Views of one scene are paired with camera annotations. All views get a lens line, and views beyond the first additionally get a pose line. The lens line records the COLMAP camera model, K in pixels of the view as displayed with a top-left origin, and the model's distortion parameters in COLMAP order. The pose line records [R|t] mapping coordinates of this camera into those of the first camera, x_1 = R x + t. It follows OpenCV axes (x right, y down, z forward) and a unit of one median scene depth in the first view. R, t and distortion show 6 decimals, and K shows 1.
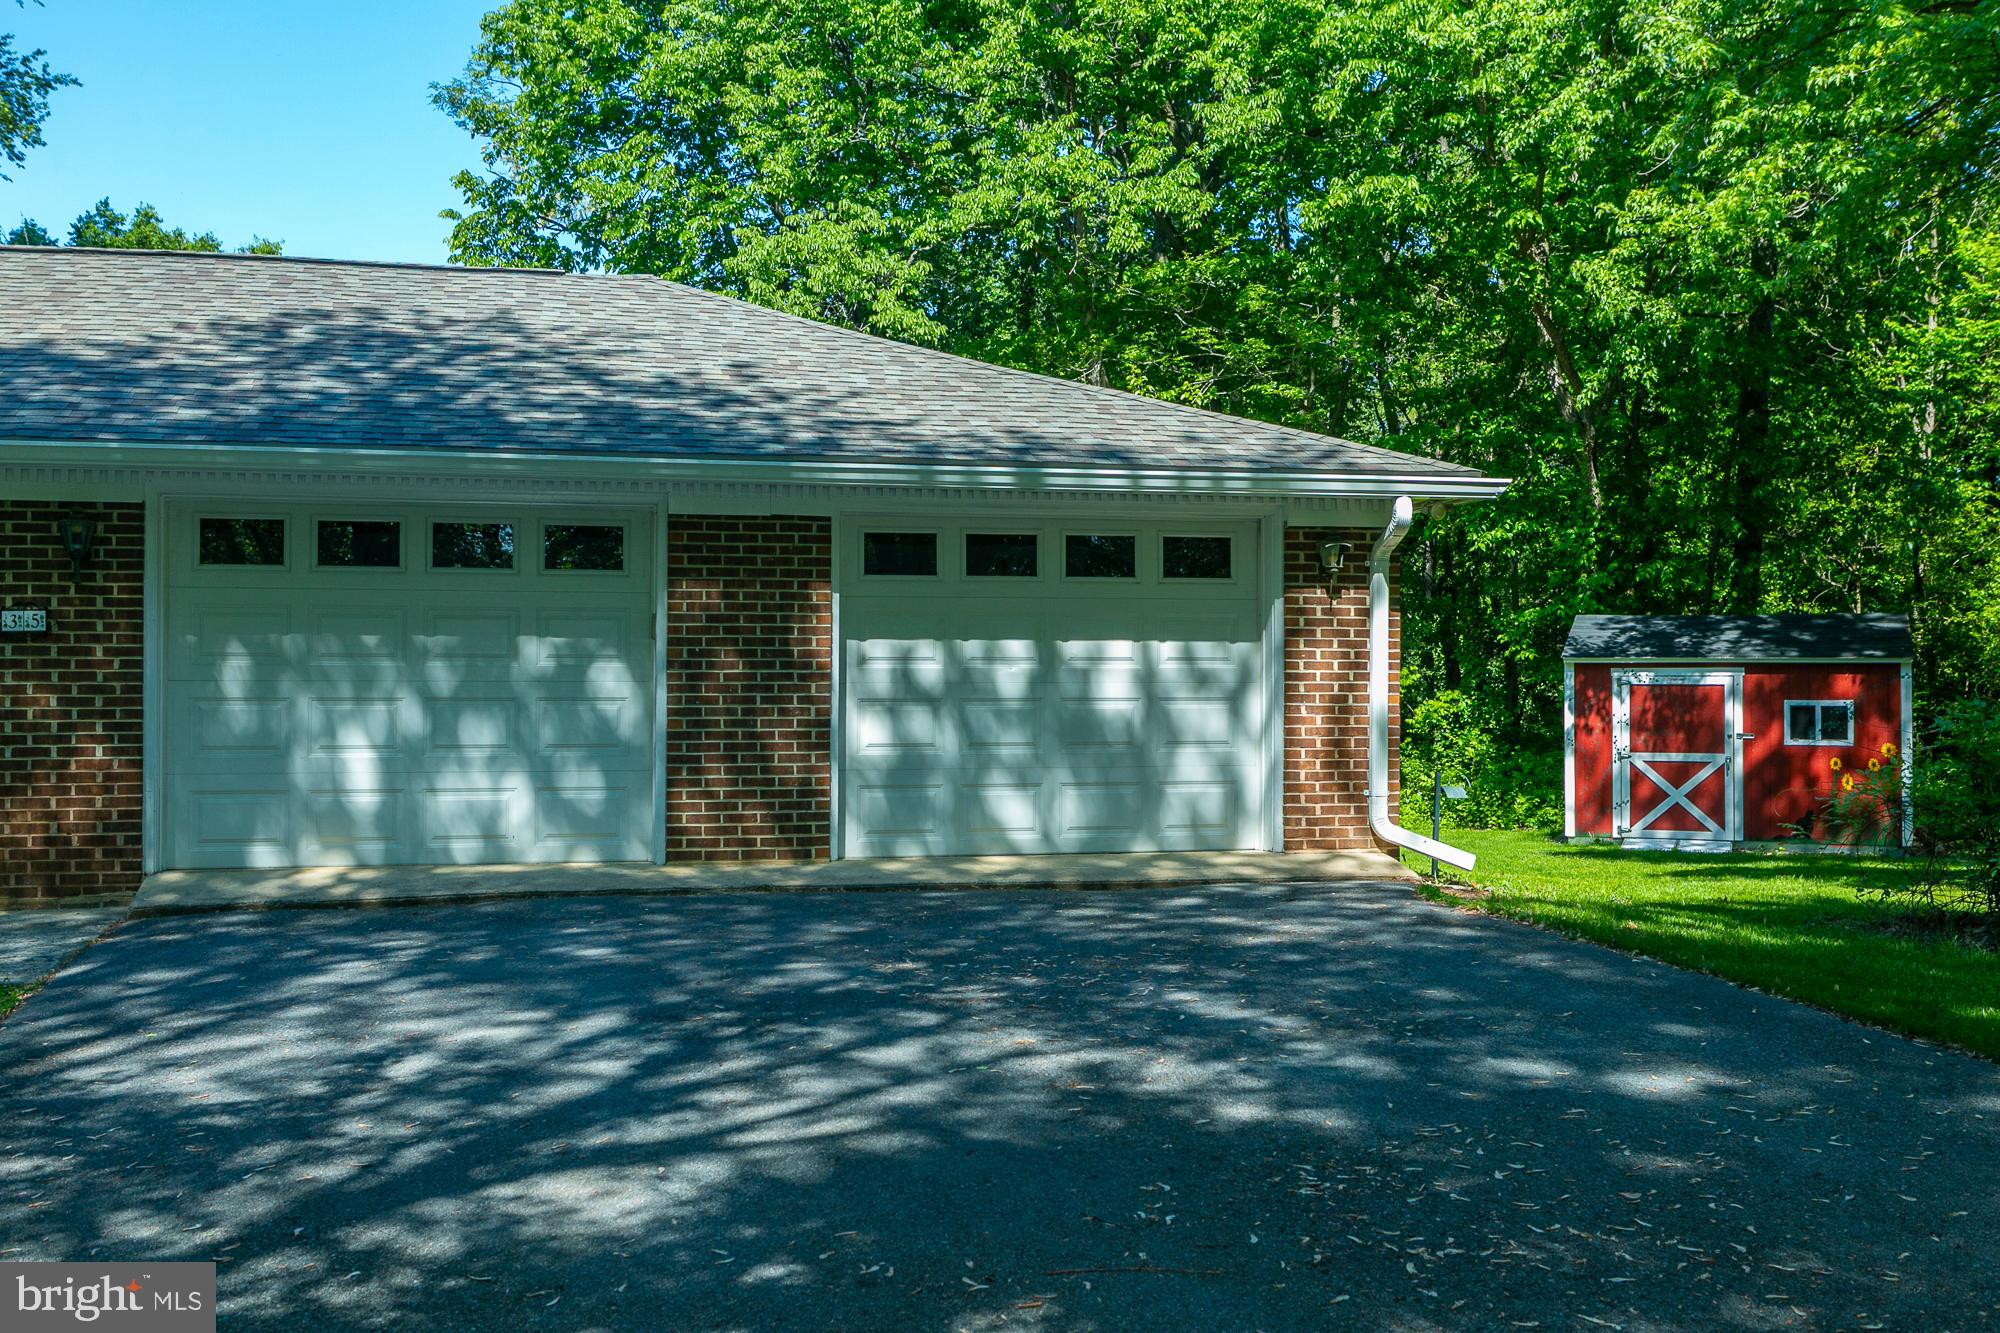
lens RADIAL K [[2032.3, 0, 1014.5], [0, 2032.3, 650.7], [0, 0, 1]] dist [0.018425, 0.000000]
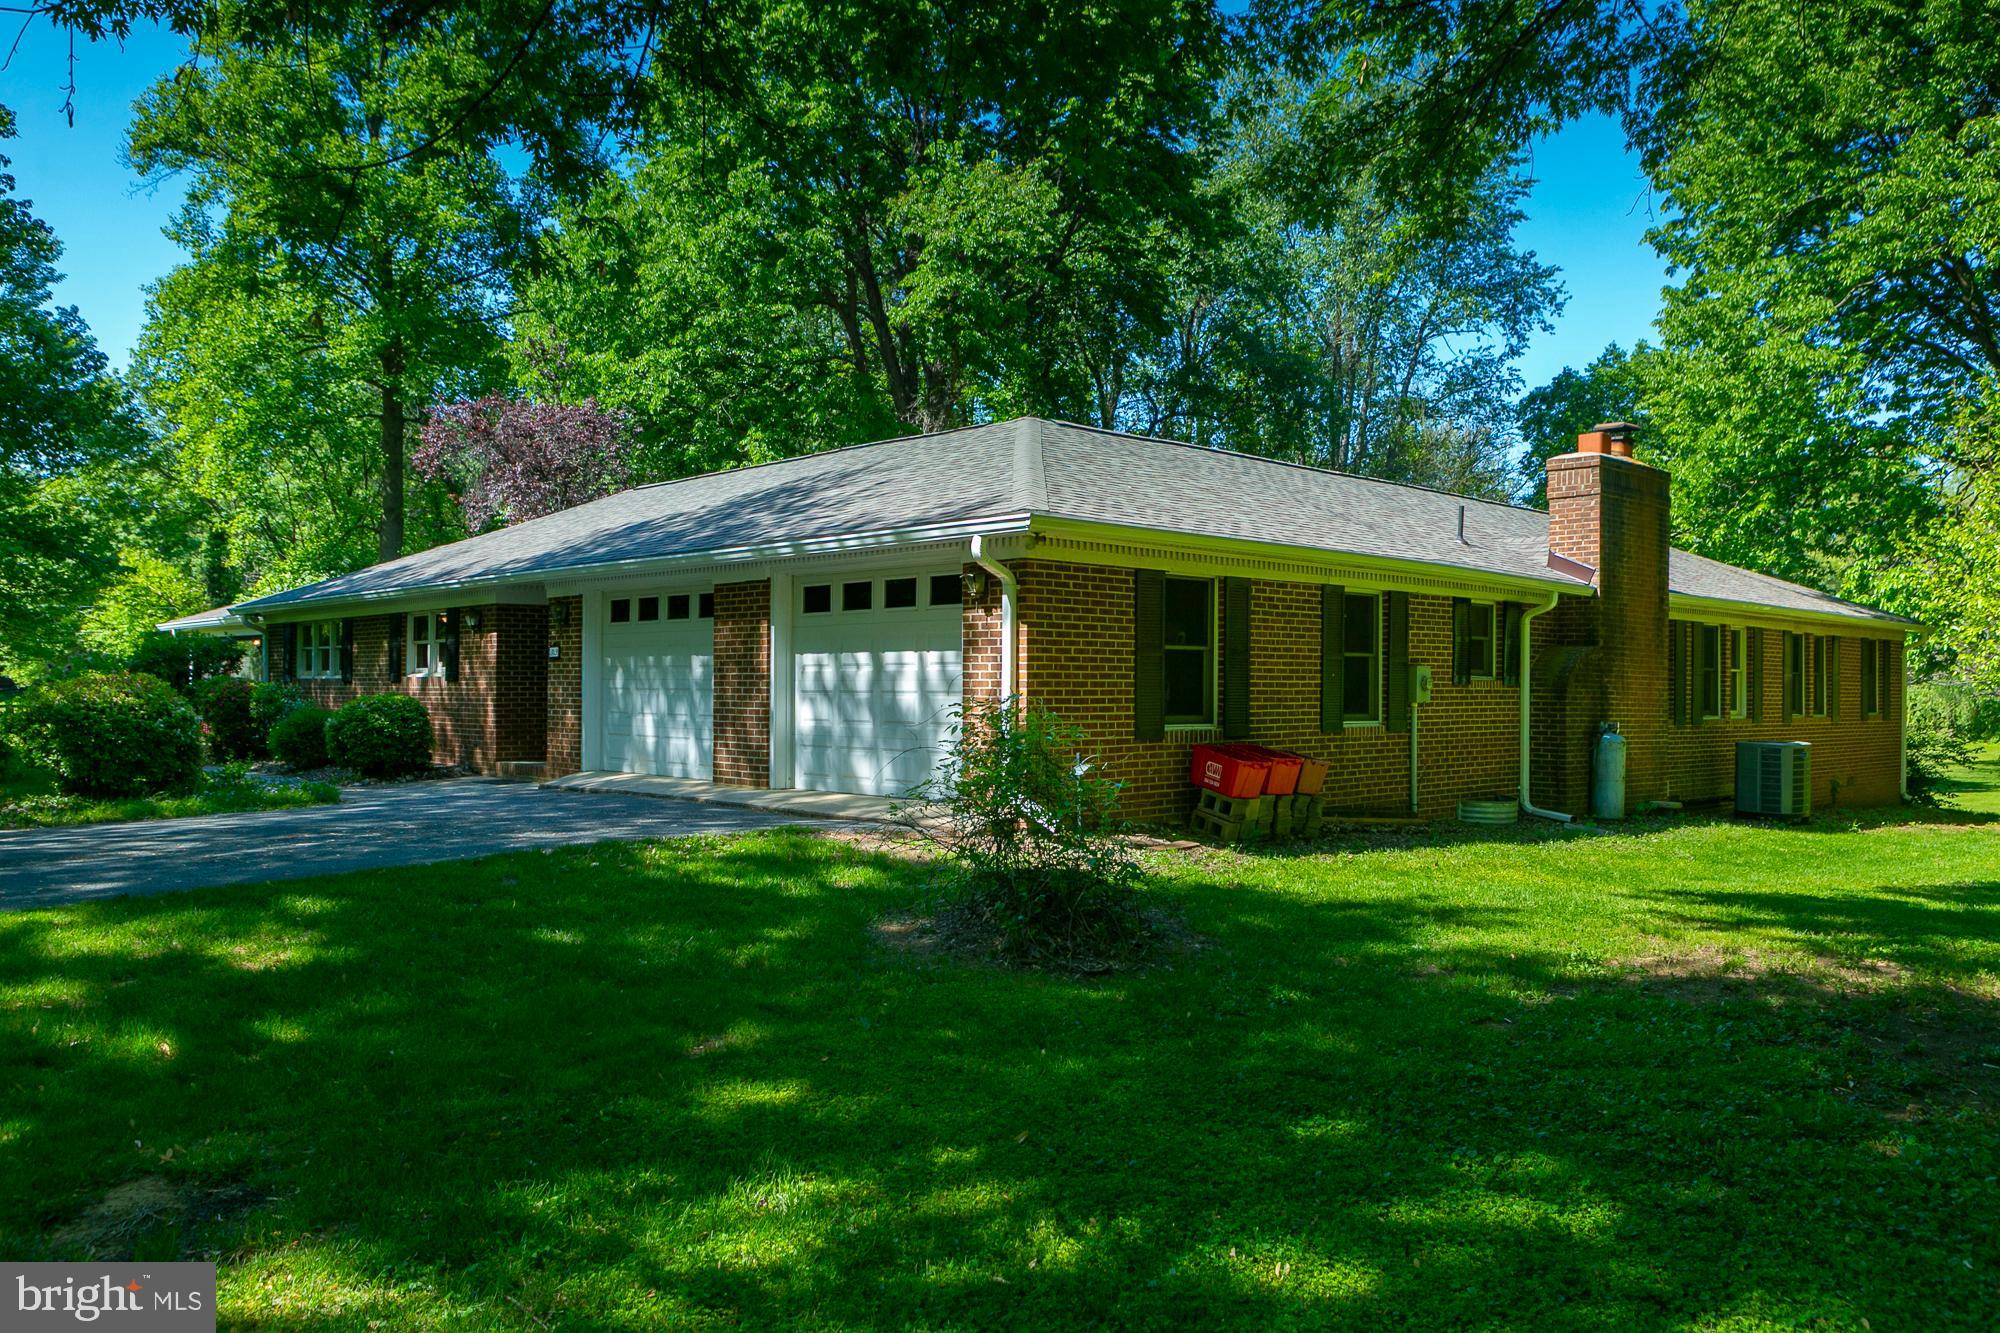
lens RADIAL K [[1507.1, 0, 1009.1], [0, 1507.1, 671.1], [0, 0, 1]] dist [-0.068010, 0.002311]
pose [[0.511660, -0.006304, -0.859165, 1.023580], [0.009661, 0.999952, -0.001584, 0.011729], [0.859134, -0.007490, 0.511696, 0.531817]]
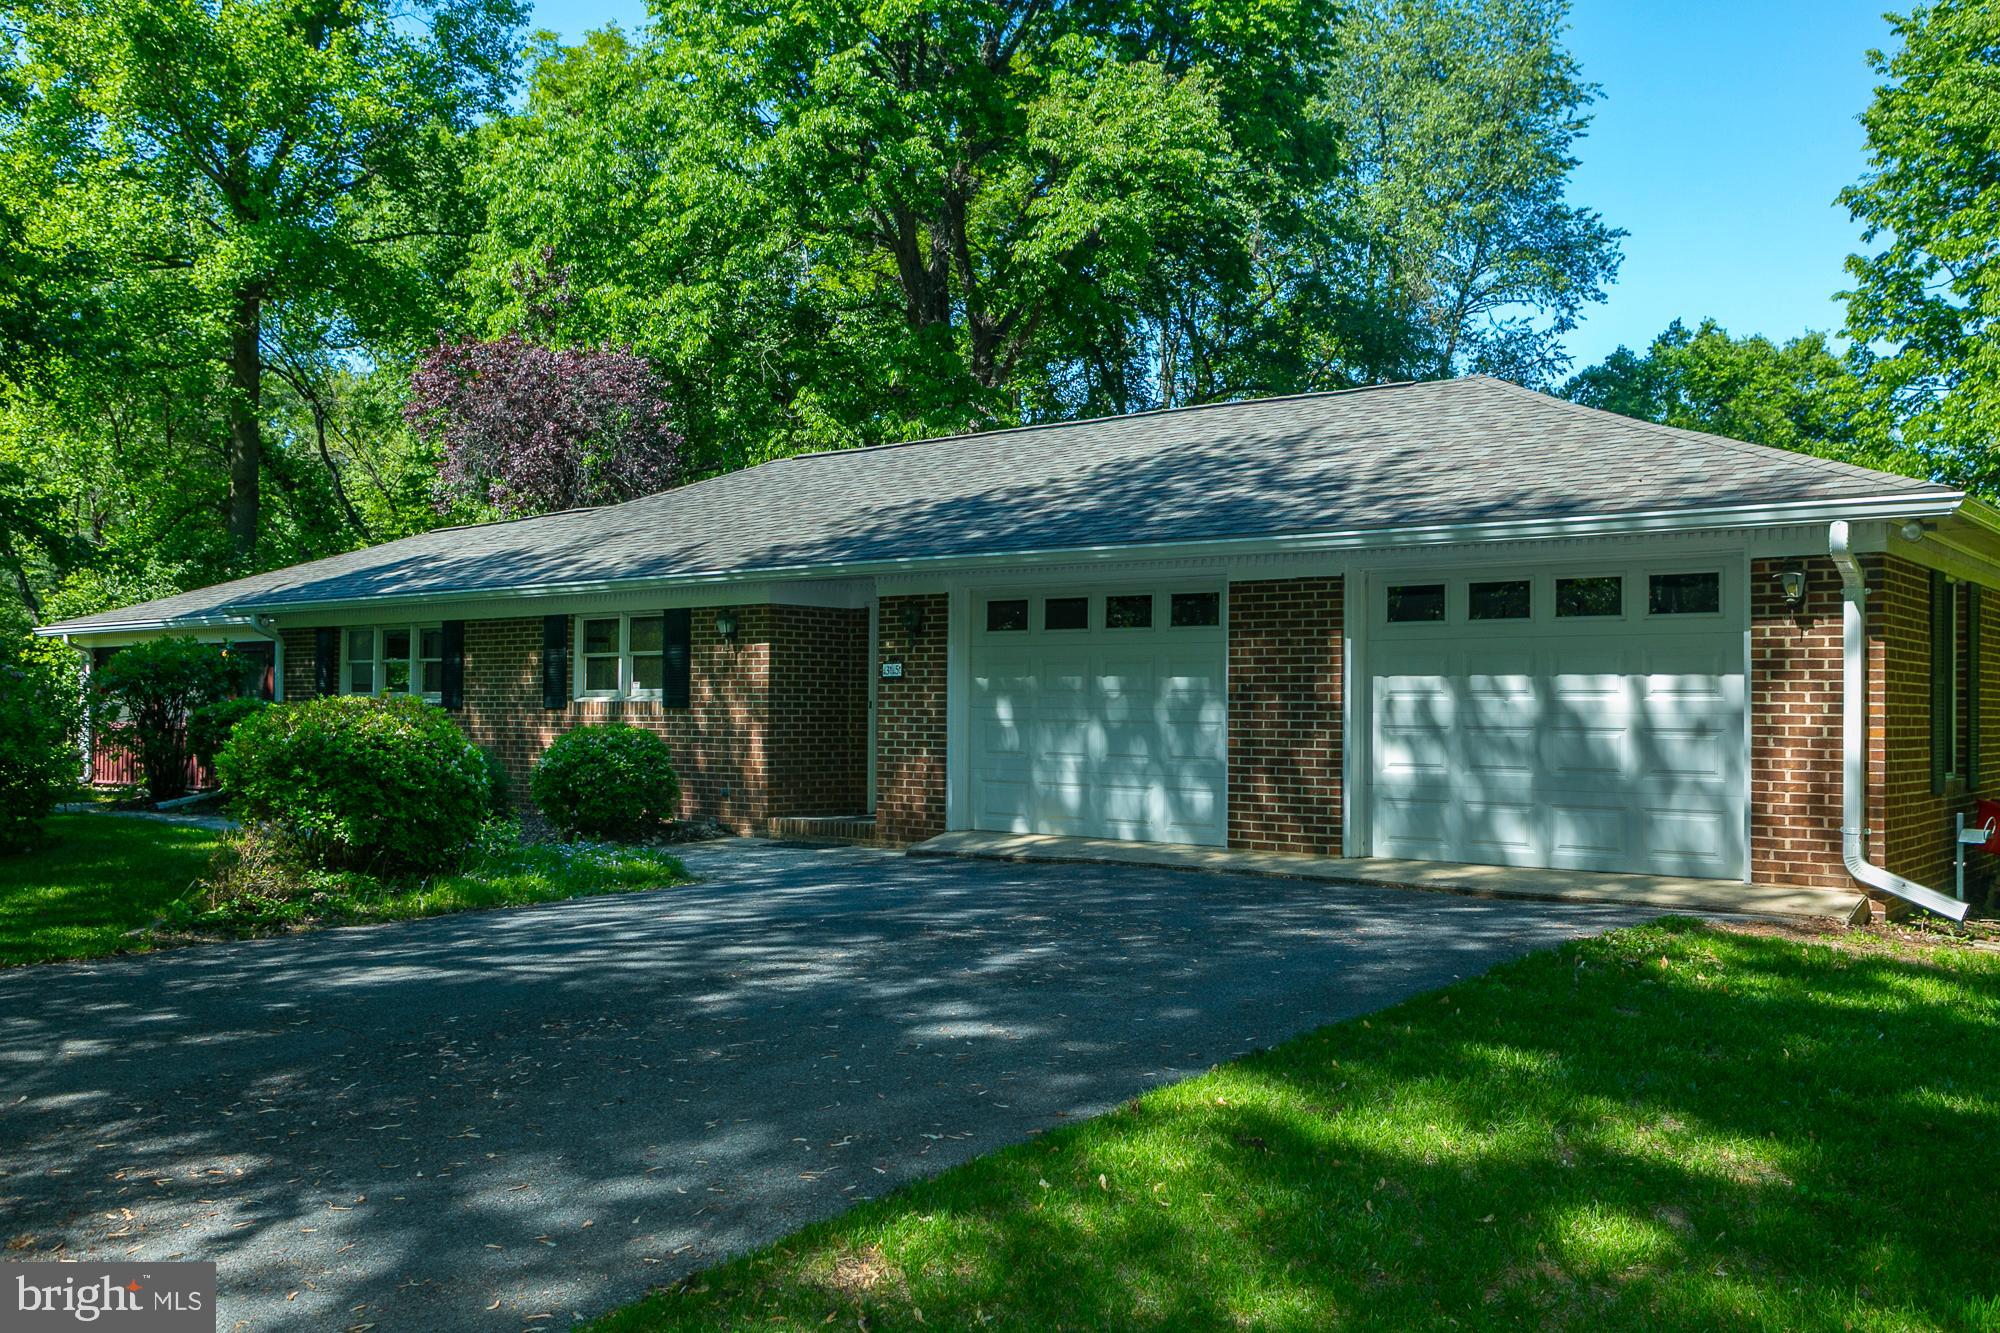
lens RADIAL K [[1737.9, 0, 1004.6], [0, 1737.9, 705.2], [0, 0, 1]] dist [-0.043148, -0.015553]
pose [[0.618082, 0.003132, -0.786107, 0.586304], [0.005708, 0.999948, 0.008472, 0.001800], [0.786093, -0.009724, 0.618032, 0.191400]]
